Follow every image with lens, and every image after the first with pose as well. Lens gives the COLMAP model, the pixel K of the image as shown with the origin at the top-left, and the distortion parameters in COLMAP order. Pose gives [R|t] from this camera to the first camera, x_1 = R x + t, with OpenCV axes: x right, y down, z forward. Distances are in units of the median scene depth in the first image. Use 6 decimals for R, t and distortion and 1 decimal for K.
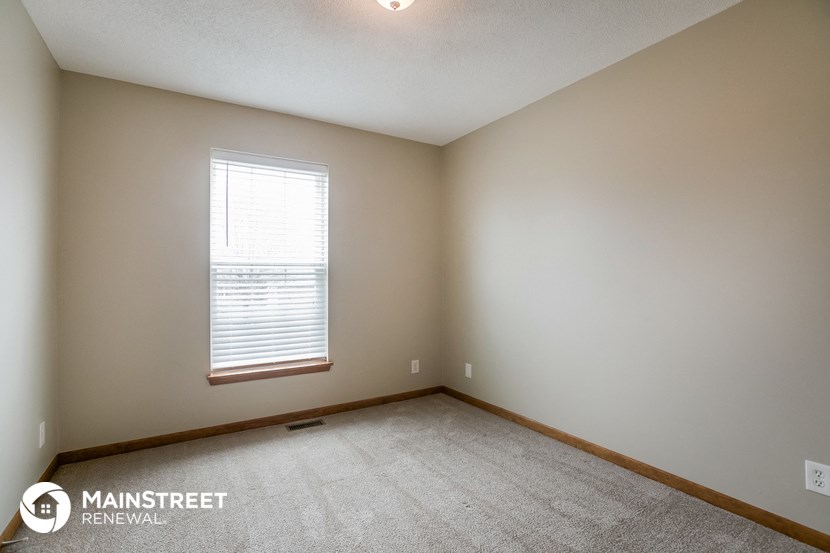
lens RADIAL K [[378.1, 0, 414.3], [0, 378.1, 280.2], [0, 0, 1]] dist [0.001580, 0.000490]
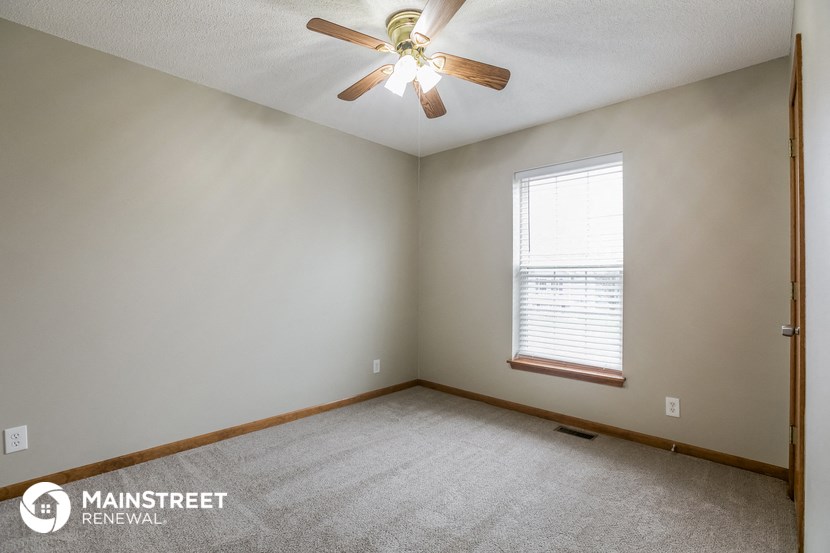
lens RADIAL K [[378.1, 0, 410.6], [0, 378.1, 276.1], [0, 0, 1]] dist [0.001580, 0.000490]
pose [[0.318745, 0.000619, -0.947840, 0.465134], [-0.012537, 0.999915, -0.003563, -0.007423], [0.947758, 0.013019, 0.318726, 0.274155]]
